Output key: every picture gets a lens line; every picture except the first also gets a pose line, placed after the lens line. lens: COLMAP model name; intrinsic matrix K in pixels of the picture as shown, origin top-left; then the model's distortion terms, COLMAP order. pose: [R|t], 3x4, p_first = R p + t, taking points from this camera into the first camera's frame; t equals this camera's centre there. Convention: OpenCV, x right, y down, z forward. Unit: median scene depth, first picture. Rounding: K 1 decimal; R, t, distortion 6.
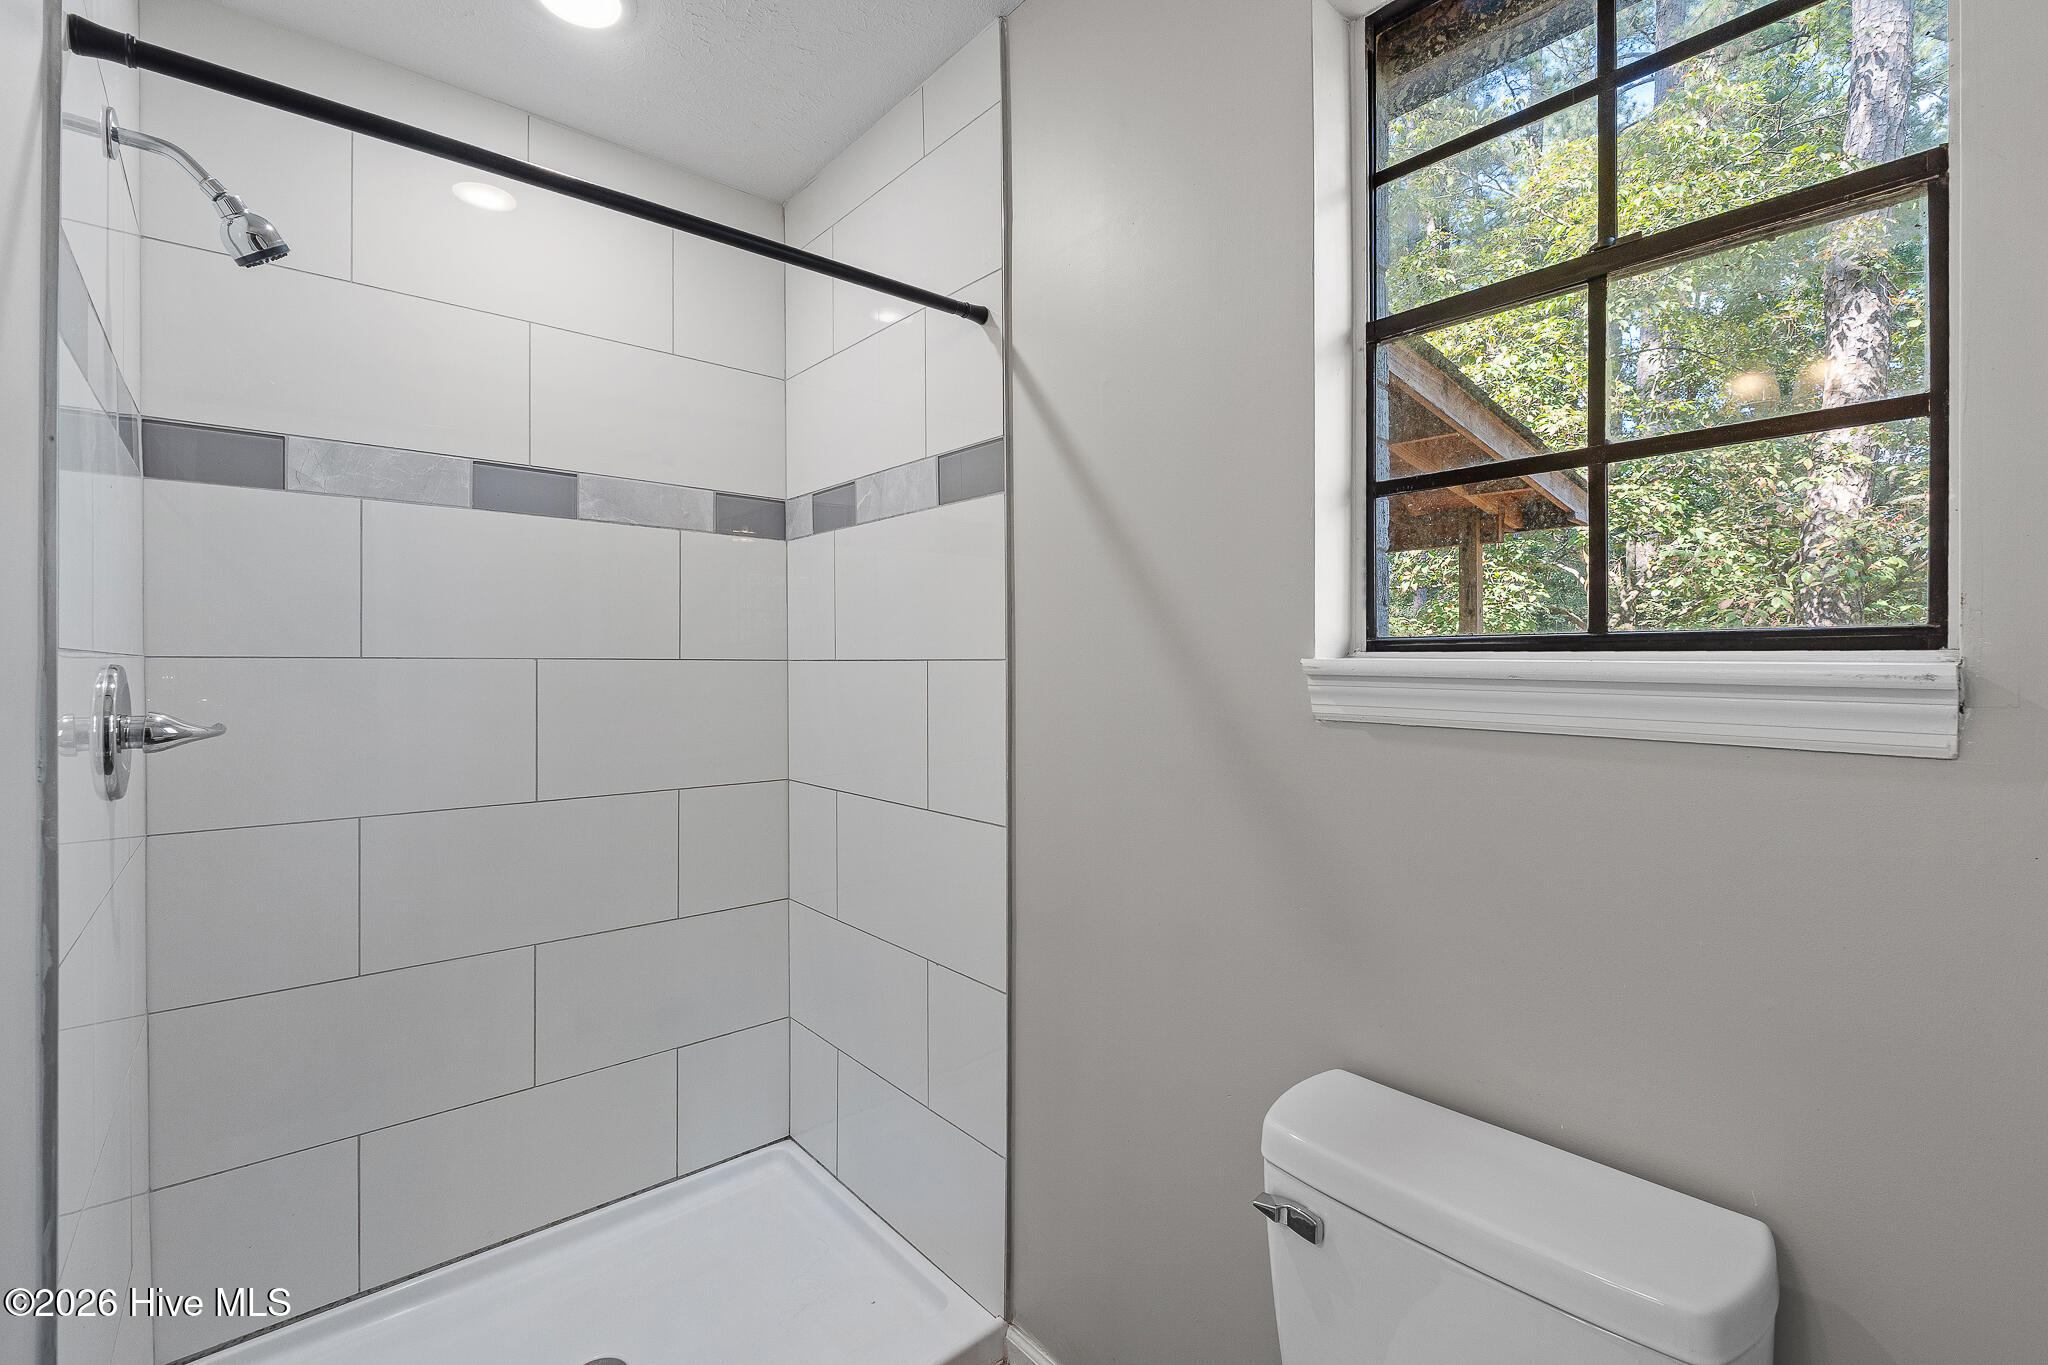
lens RADIAL K [[899.6, 0, 1024.0], [0, 899.6, 682.5], [0, 0, 1]] dist [-0.001064, -0.000452]
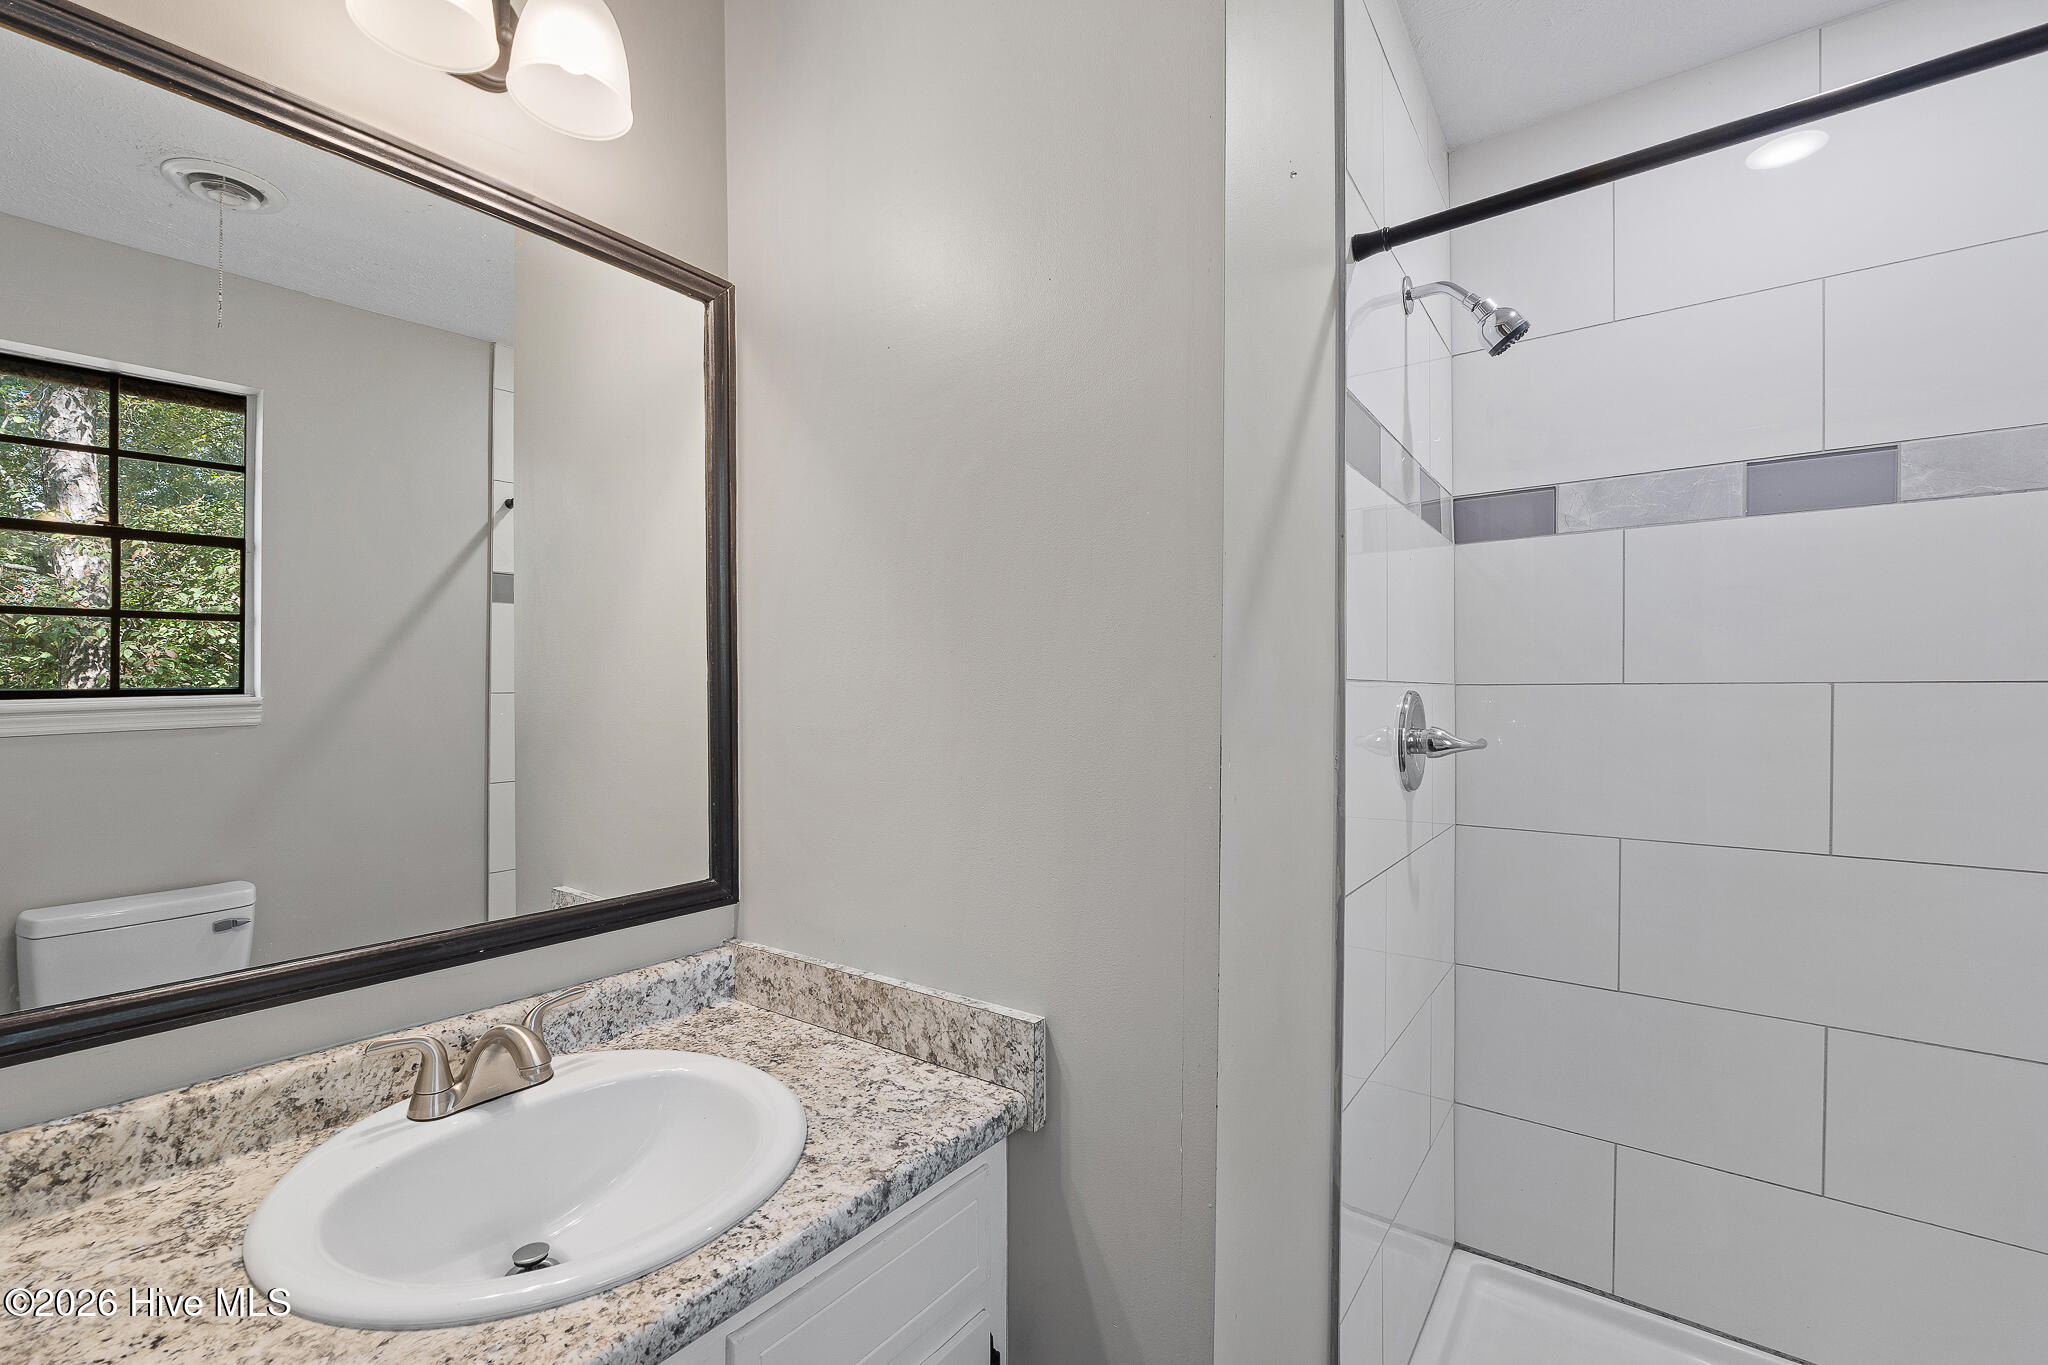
lens RADIAL K [[886.1, 0, 996.0], [0, 886.1, 706.2], [0, 0, 1]] dist [-0.001132, 0.000281]
pose [[0.206227, 0.015446, -0.978382, 0.146083], [-0.015803, 0.999798, 0.012453, -0.003182], [0.978377, 0.012893, 0.206429, 0.117430]]
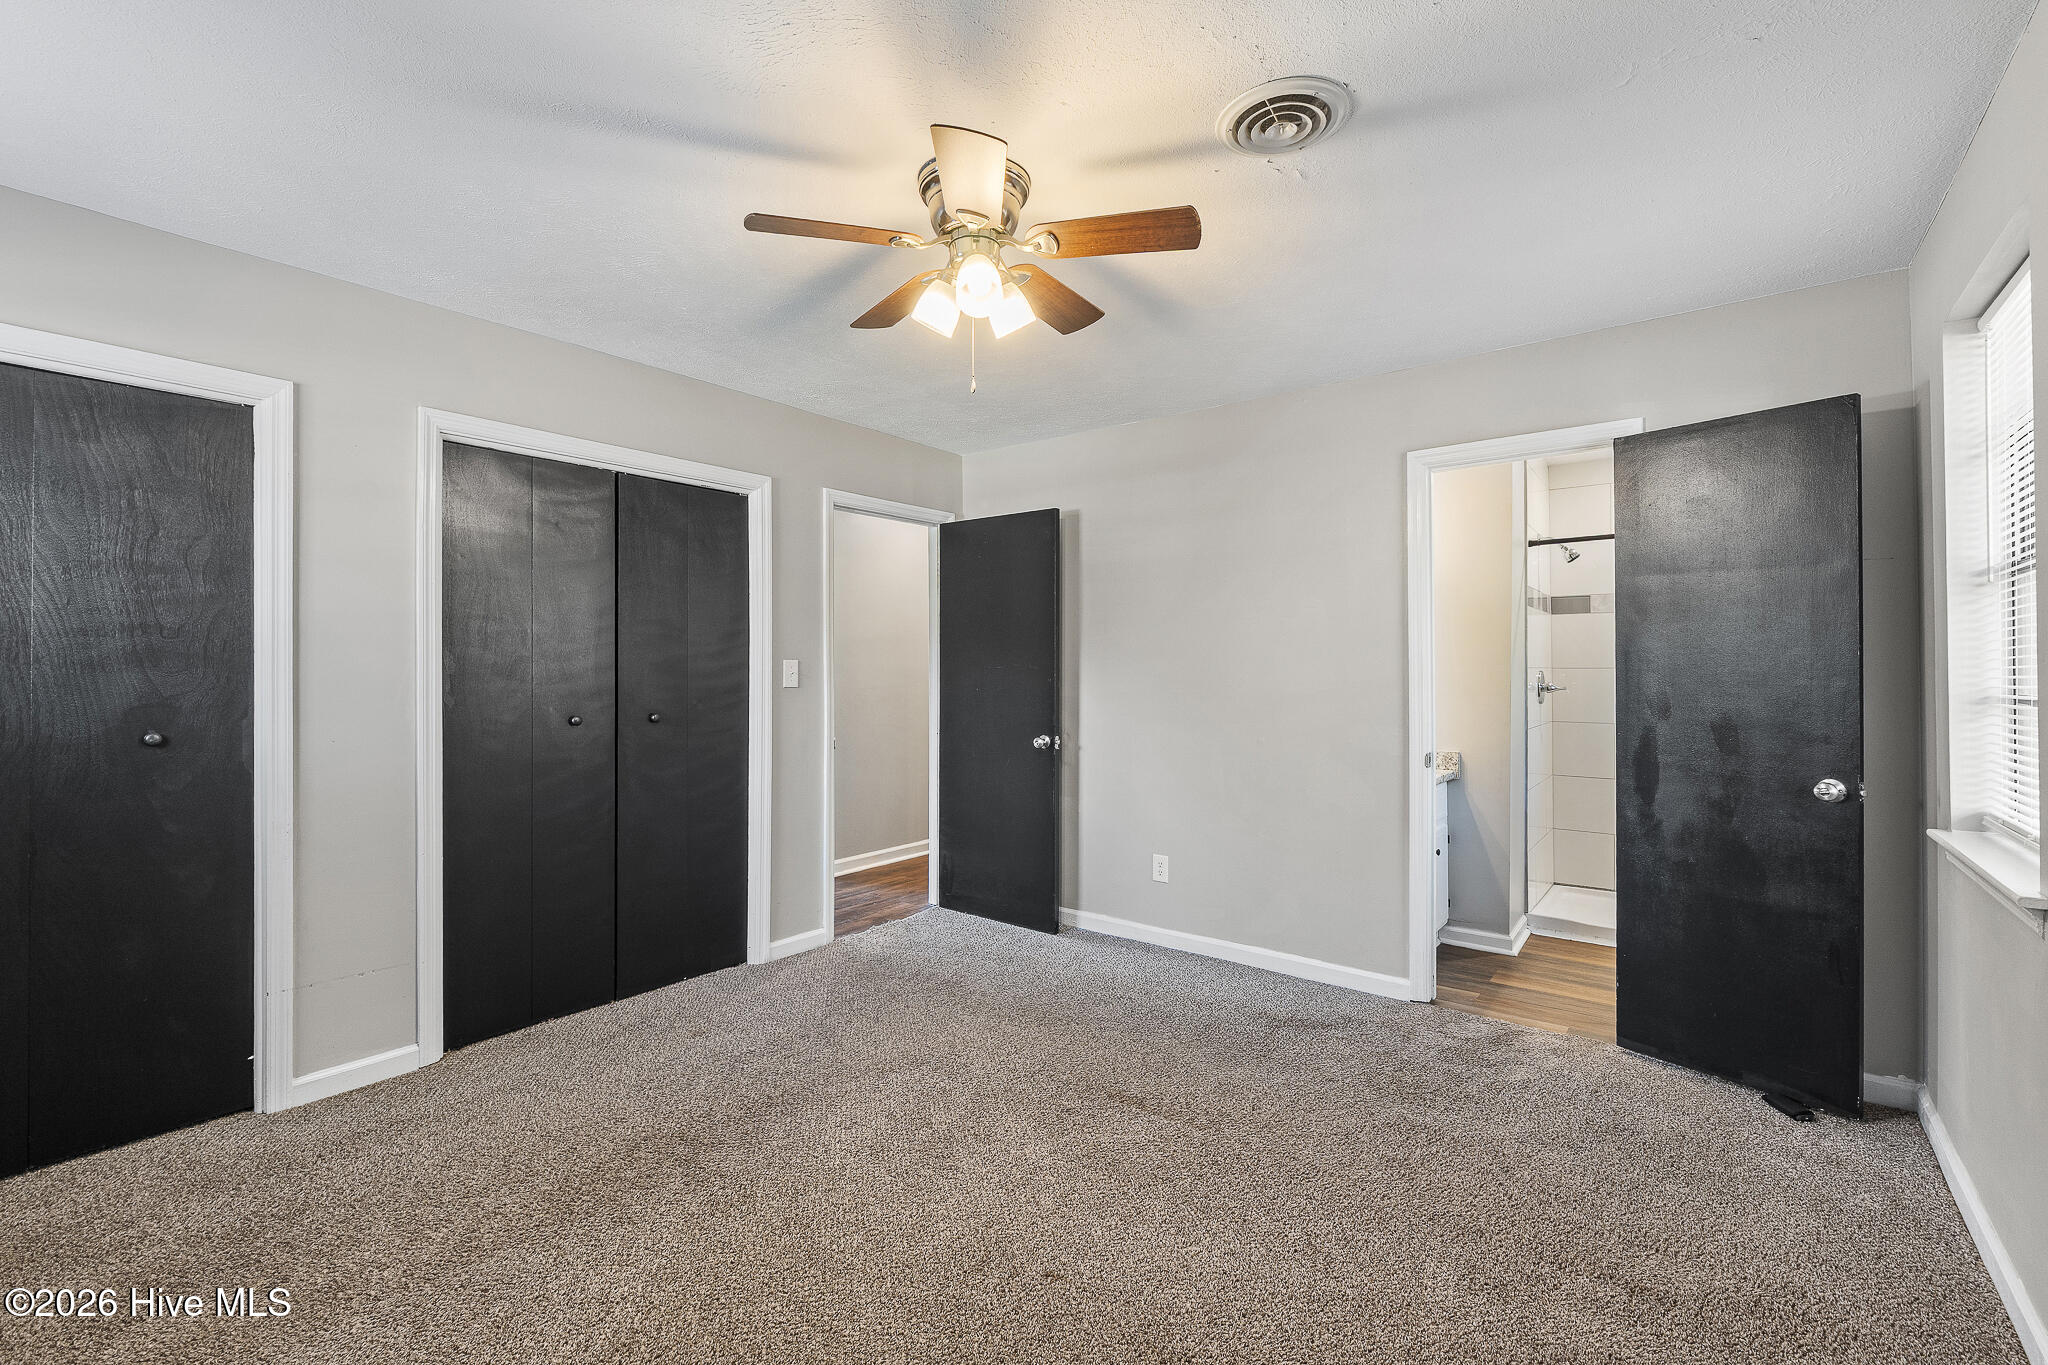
lens RADIAL K [[863.2, 0, 1018.6], [0, 863.2, 692.7], [0, 0, 1]] dist [0.000648, 0.000205]
pose [[0.178409, 0.010789, -0.983897, 2.200711], [-0.008802, 0.999917, 0.009369, 0.062740], [0.983917, 0.006989, 0.178489, -1.837590]]
